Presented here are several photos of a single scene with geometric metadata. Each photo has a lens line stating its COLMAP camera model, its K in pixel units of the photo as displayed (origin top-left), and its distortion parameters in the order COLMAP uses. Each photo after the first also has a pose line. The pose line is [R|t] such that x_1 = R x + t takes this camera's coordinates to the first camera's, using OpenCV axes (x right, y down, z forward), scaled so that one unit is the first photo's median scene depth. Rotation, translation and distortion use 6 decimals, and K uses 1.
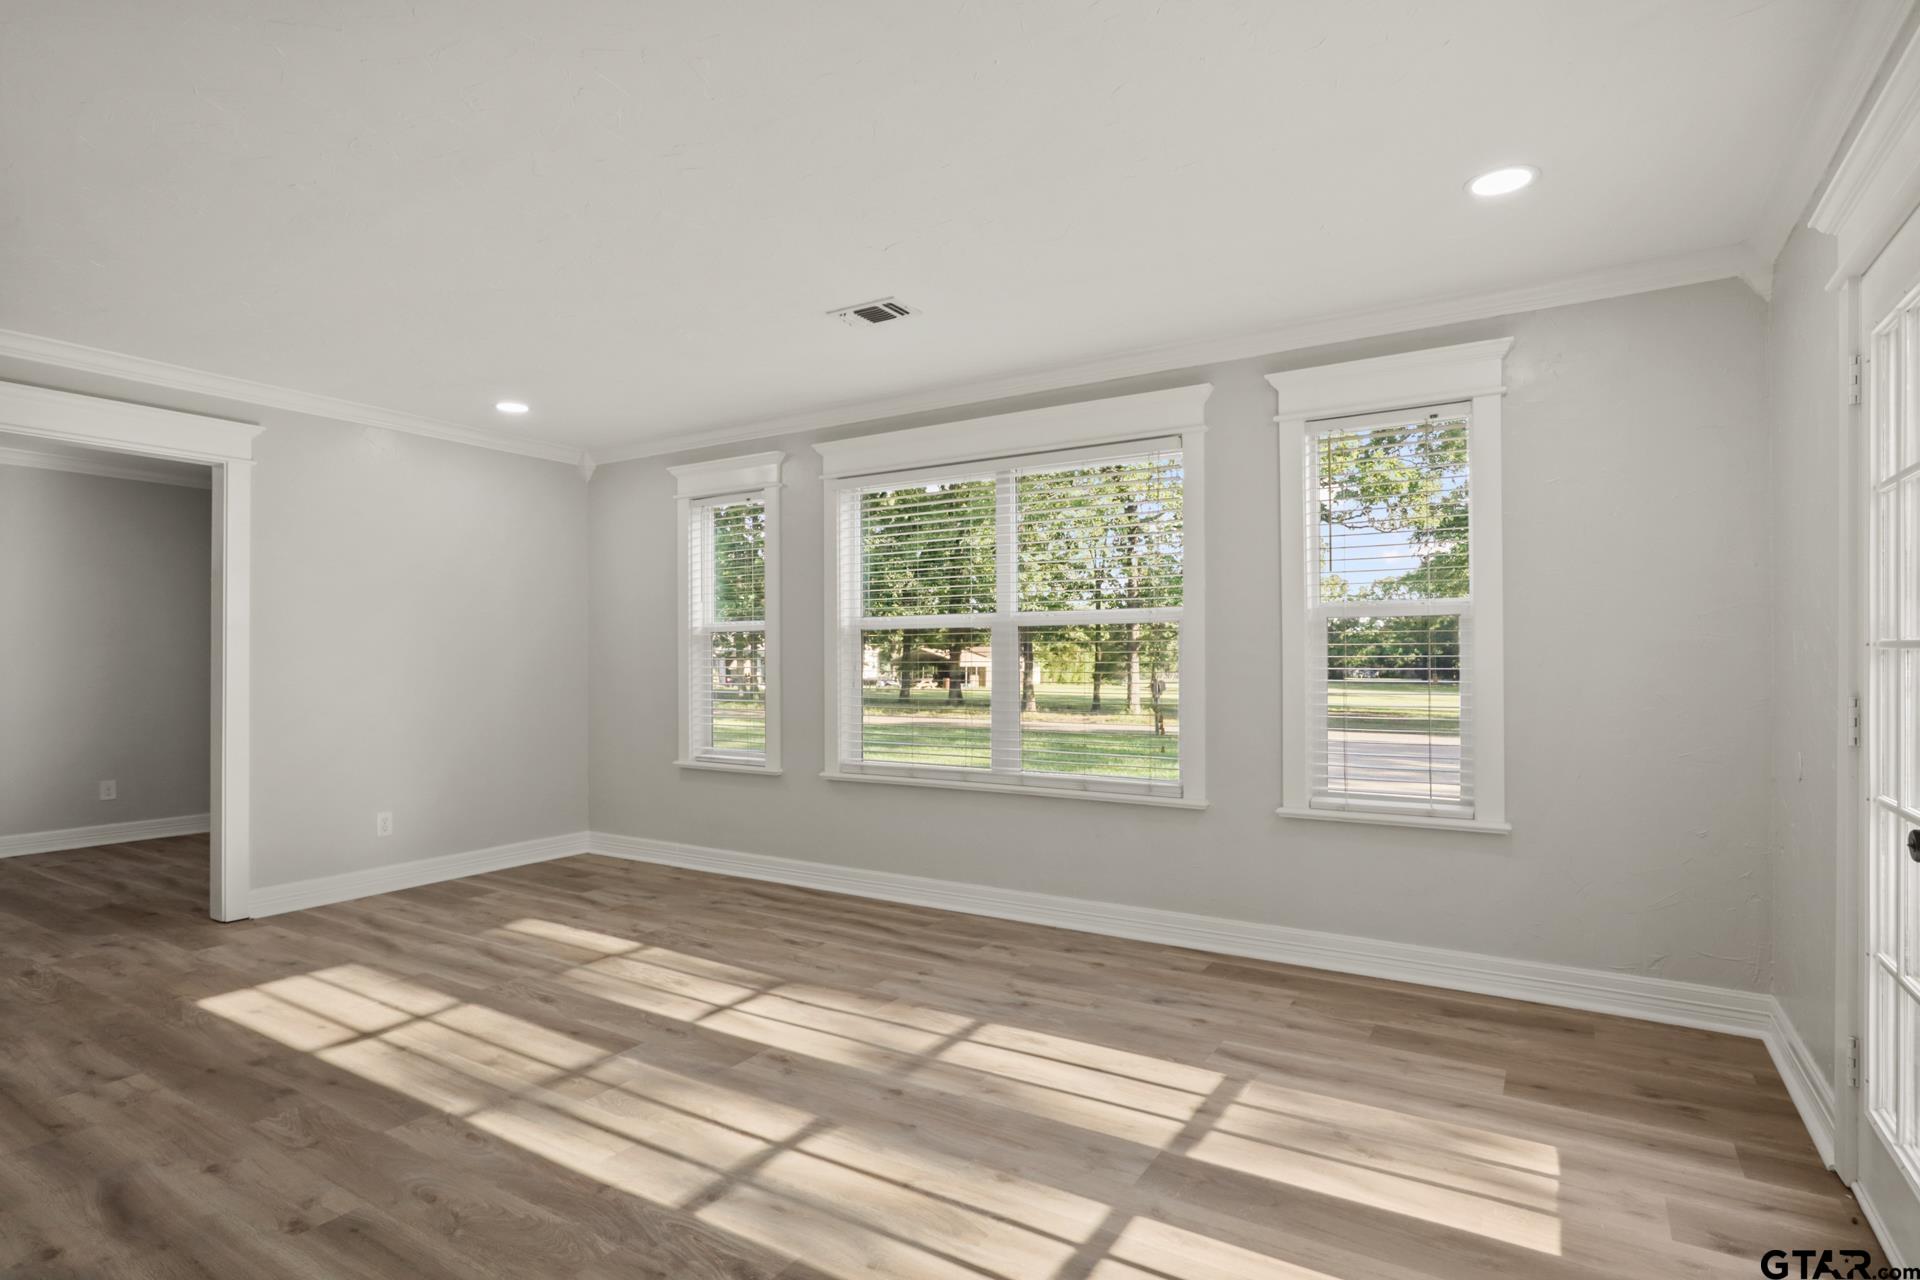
lens RADIAL K [[970.8, 0, 964.8], [0, 970.8, 658.3], [0, 0, 1]] dist [-0.015474, 0.011017]
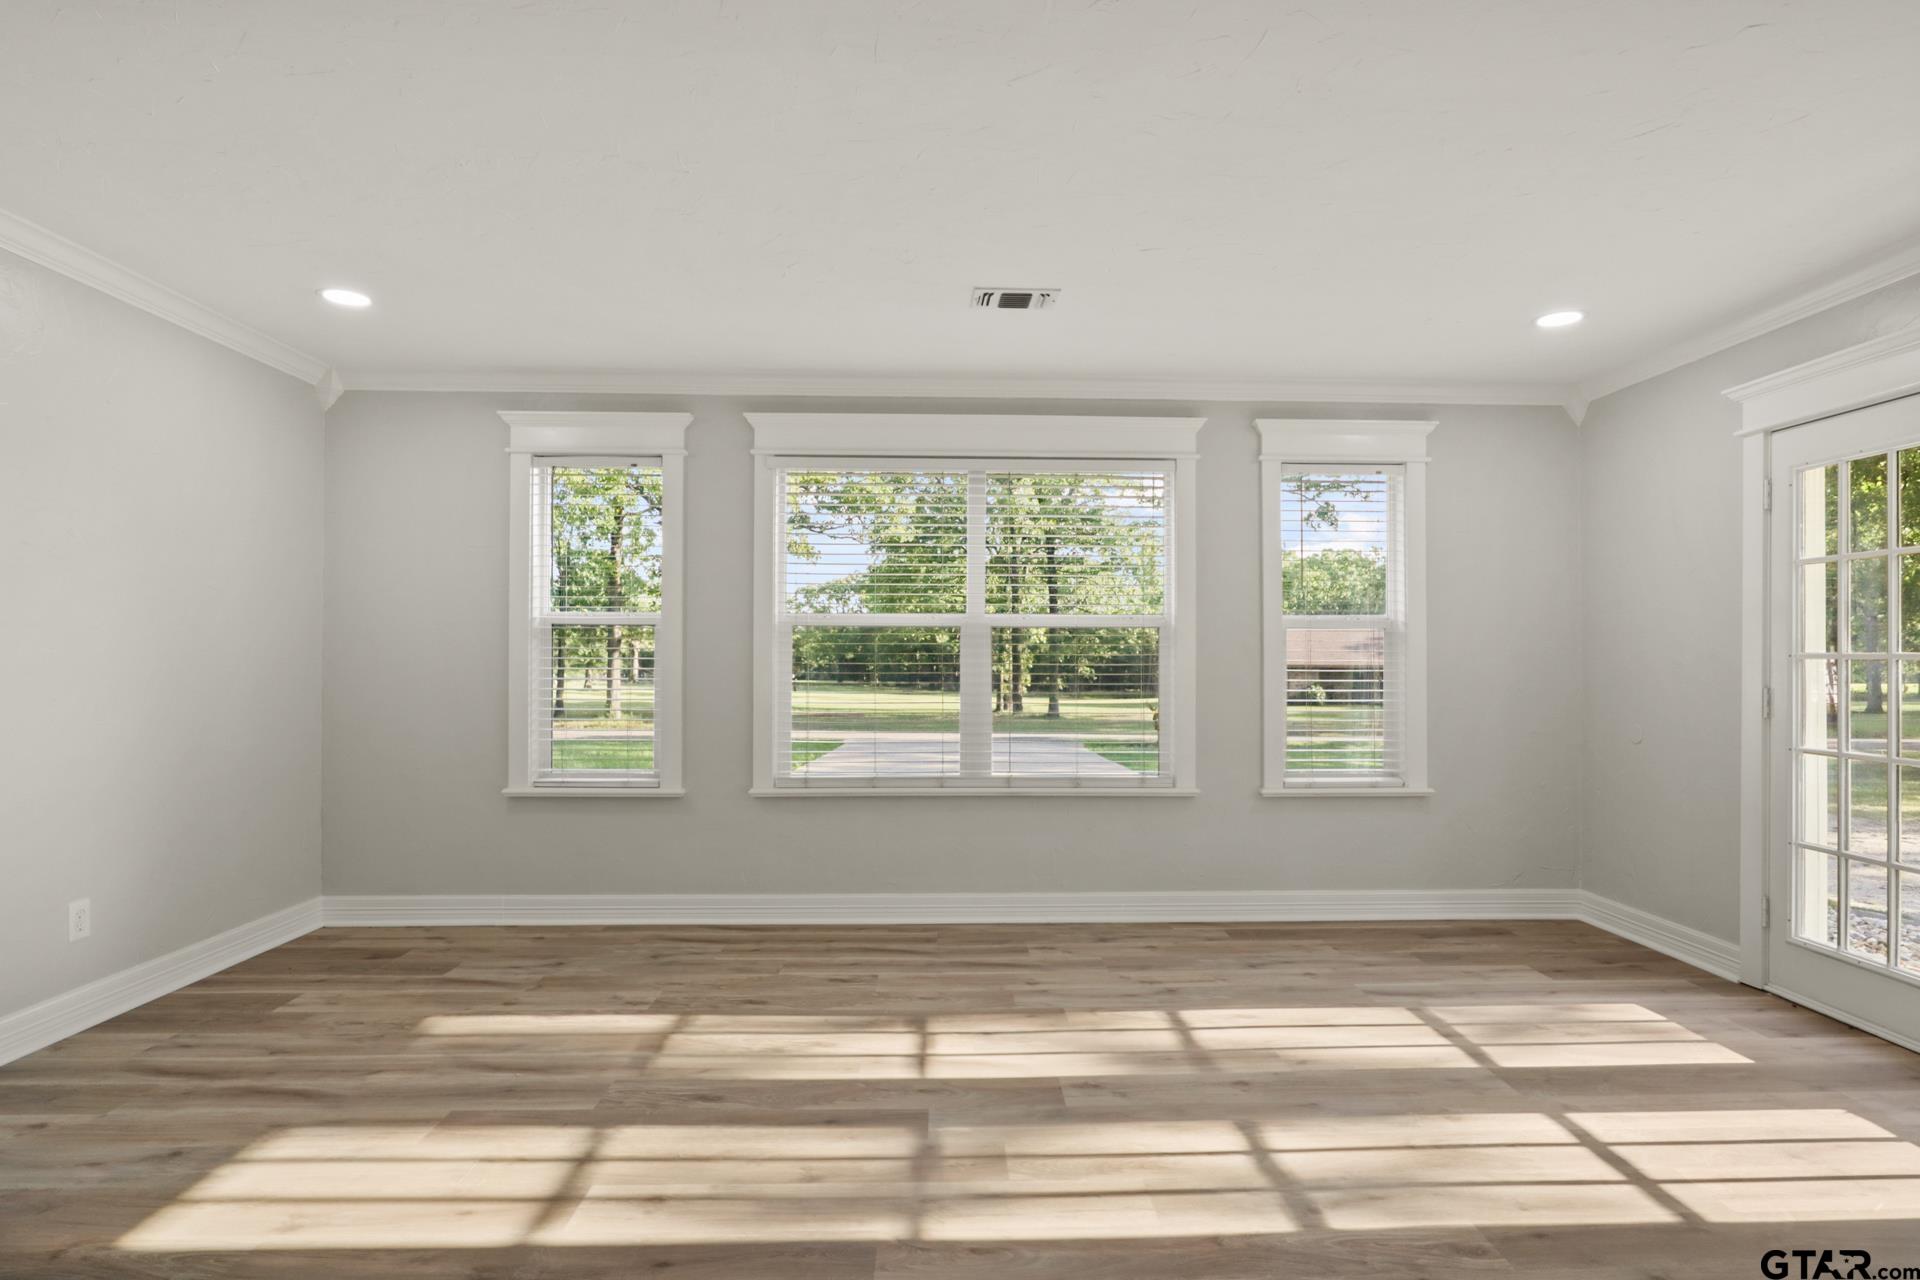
lens RADIAL K [[970.8, 0, 1003.9], [0, 970.8, 655.5], [0, 0, 1]] dist [-0.015474, 0.011017]
pose [[0.831479, 0.009429, 0.555477, -0.640001], [-0.006341, 0.999952, -0.007482, 0.003217], [-0.555521, 0.002699, 0.831498, 0.214319]]
